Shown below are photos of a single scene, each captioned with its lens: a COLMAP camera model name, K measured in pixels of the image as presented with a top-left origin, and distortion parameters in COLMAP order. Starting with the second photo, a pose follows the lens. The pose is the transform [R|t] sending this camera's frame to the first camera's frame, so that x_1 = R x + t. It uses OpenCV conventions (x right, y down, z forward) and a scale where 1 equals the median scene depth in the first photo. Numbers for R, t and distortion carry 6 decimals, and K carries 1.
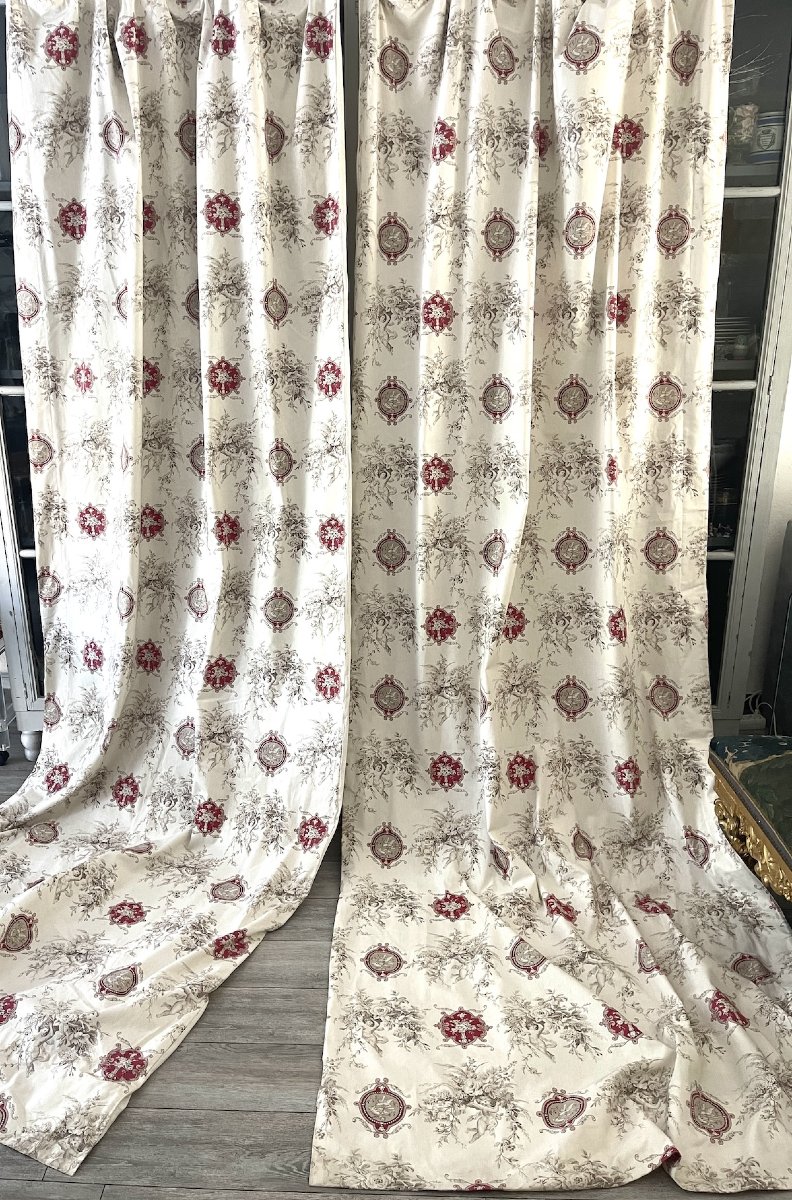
lens RADIAL K [[854.3, 0, 387.7], [0, 854.3, 599.0], [0, 0, 1]] dist [0.023847, -0.014733]
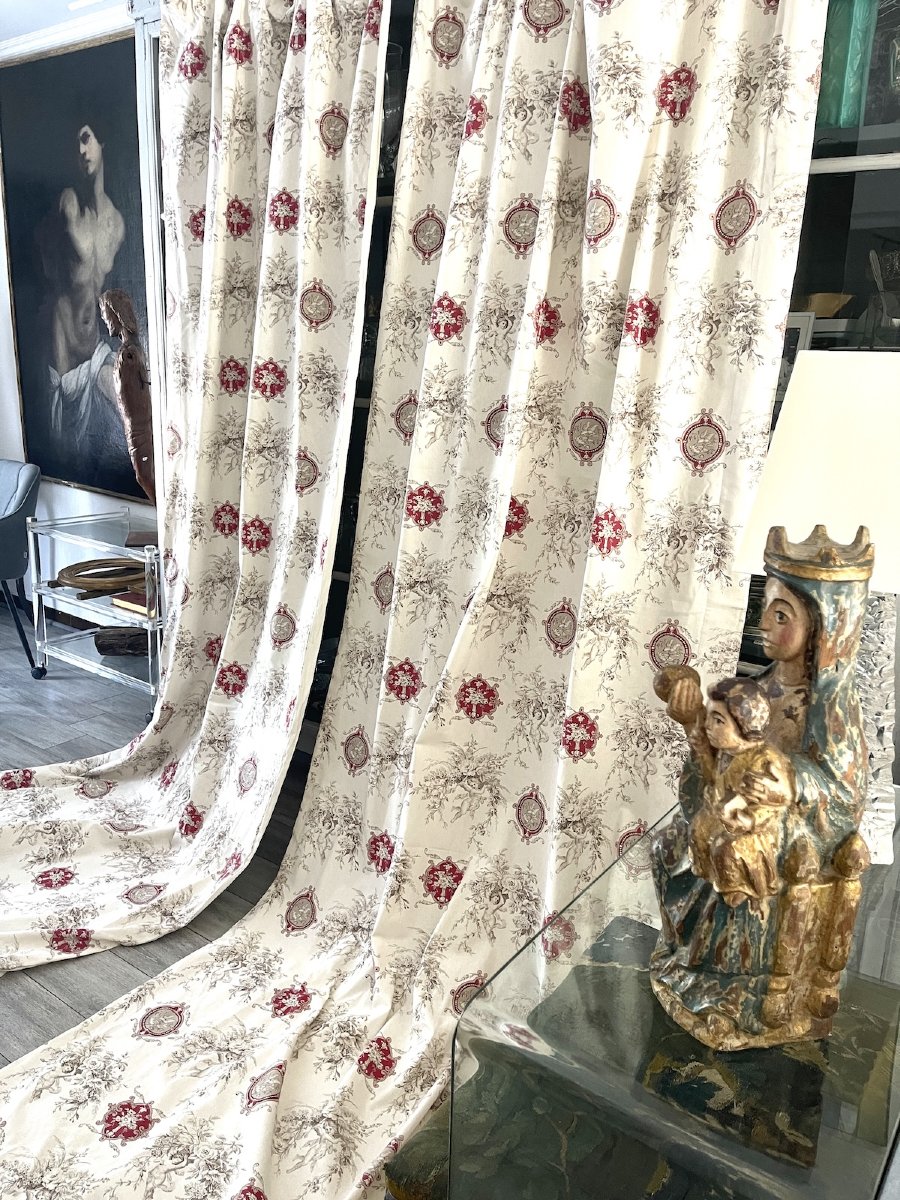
lens RADIAL K [[883.2, 0, 446.5], [0, 883.2, 609.8], [0, 0, 1]] dist [0.024597, -0.021763]
pose [[0.845297, 0.193246, -0.498125, 0.553546], [-0.216564, 0.976204, 0.011215, -0.061633], [0.488439, 0.098396, 0.867033, 0.267028]]
